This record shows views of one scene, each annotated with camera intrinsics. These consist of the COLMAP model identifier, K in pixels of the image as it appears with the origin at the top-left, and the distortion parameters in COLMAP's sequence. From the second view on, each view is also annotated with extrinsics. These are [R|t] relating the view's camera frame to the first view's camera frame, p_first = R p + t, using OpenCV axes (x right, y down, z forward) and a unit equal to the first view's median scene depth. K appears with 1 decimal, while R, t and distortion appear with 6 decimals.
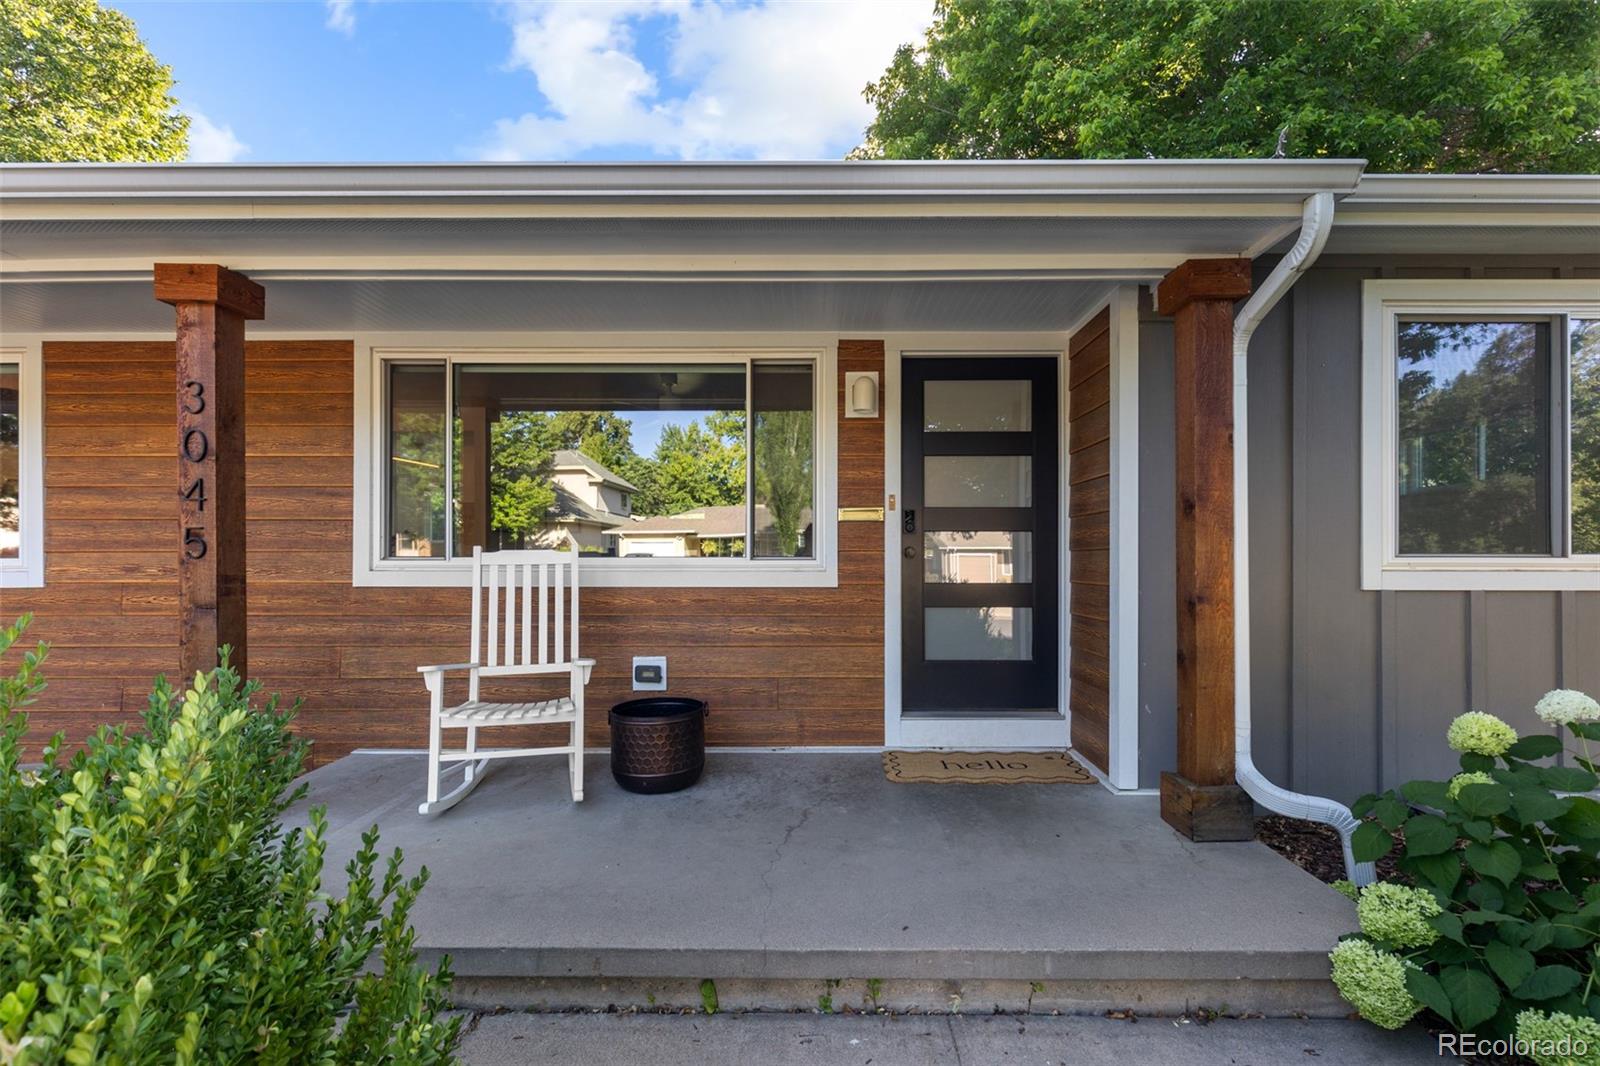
lens RADIAL K [[717.9, 0, 804.8], [0, 717.9, 561.4], [0, 0, 1]] dist [0.004276, -0.000363]
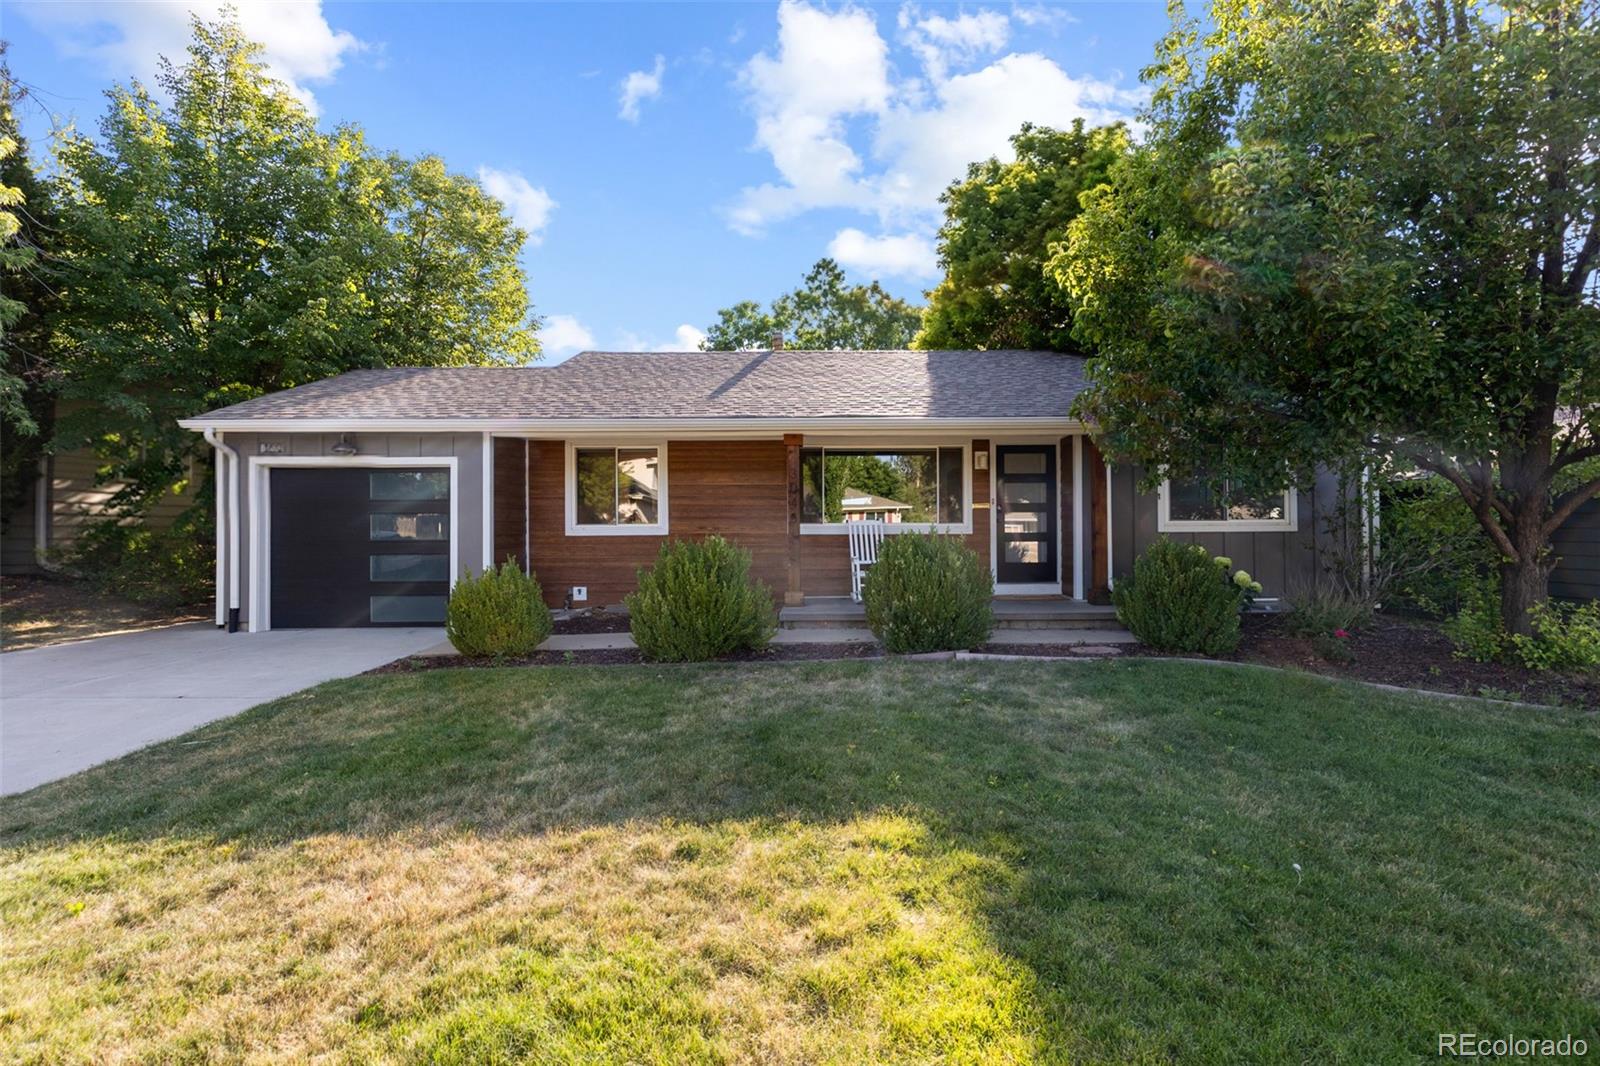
lens RADIAL K [[717.9, 0, 813.0], [0, 717.9, 534.3], [0, 0, 1]] dist [0.004276, -0.000363]
pose [[0.999724, -0.002580, 0.023337, -0.593683], [0.002570, 0.999997, 0.000443, 0.034247], [-0.023338, -0.000383, 0.999728, -1.592369]]
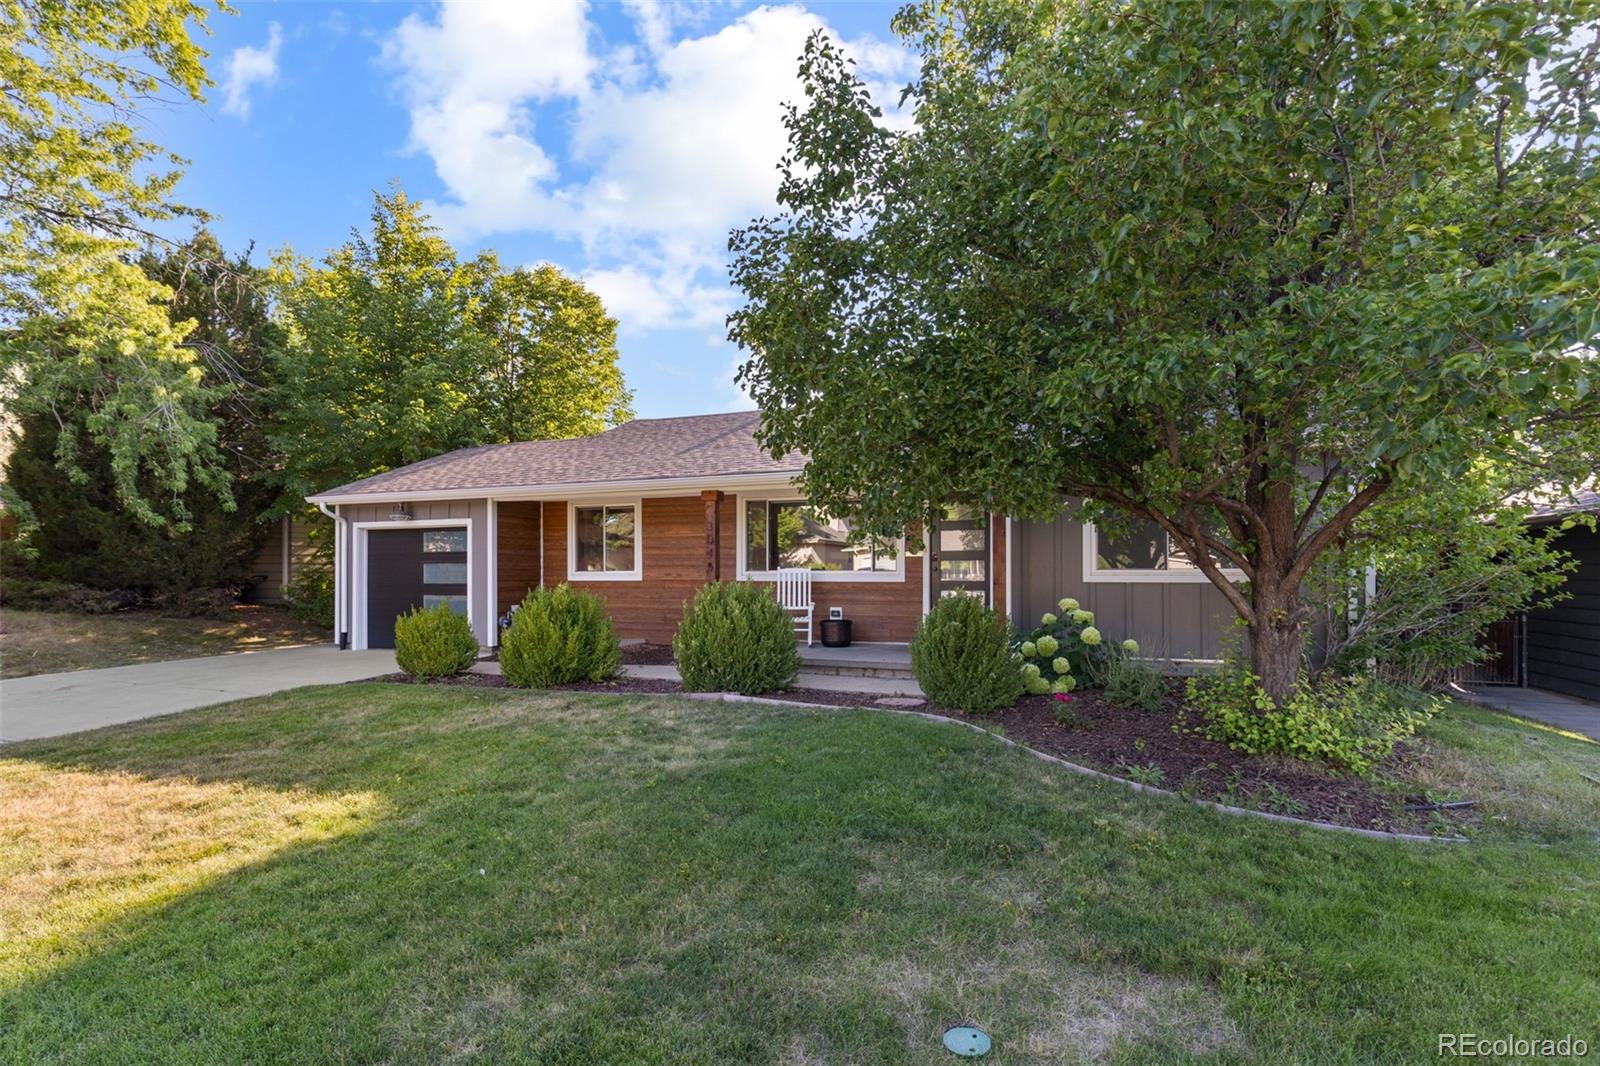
lens RADIAL K [[717.9, 0, 803.3], [0, 717.9, 572.6], [0, 0, 1]] dist [0.004276, -0.000363]
pose [[0.944822, 0.000184, -0.327584, 0.544864], [-0.001286, 0.999994, -0.003148, 0.010576], [0.327582, 0.003395, 0.944817, -1.573785]]
